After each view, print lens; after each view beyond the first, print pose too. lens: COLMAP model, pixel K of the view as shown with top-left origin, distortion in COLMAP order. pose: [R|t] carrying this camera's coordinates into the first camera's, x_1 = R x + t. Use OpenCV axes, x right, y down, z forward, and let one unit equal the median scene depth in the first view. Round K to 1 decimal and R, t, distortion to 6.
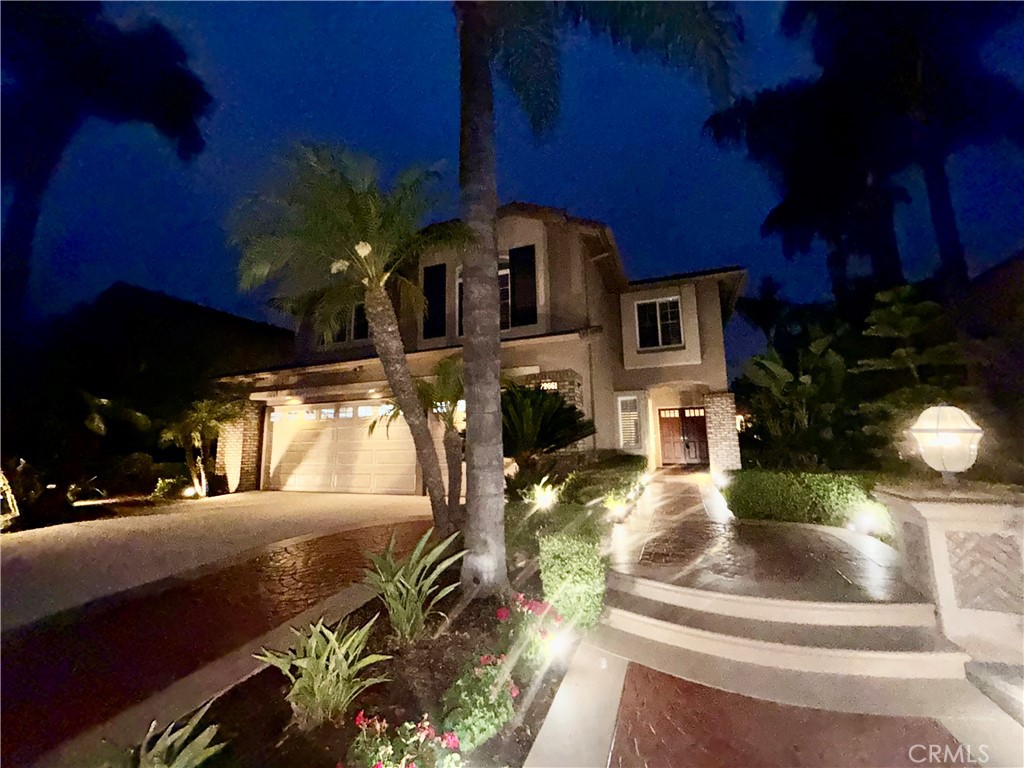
lens RADIAL K [[408.0, 0, 508.2], [0, 408.0, 384.0], [0, 0, 1]] dist [0.000308, -0.000251]
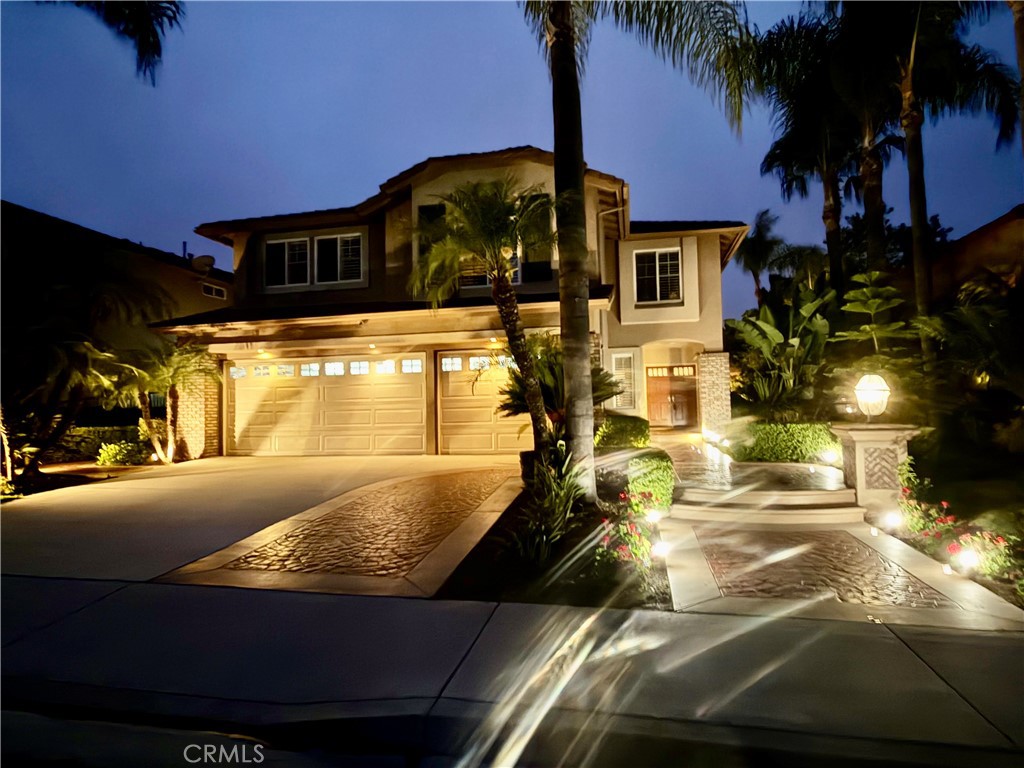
lens RADIAL K [[572.6, 0, 514.2], [0, 572.6, 383.1], [0, 0, 1]] dist [-0.008137, -0.000799]
pose [[0.983525, 0.006597, 0.180654, -0.220010], [-0.024749, 0.994838, 0.098411, -0.030000], [-0.179072, -0.101260, 0.978611, -0.286349]]
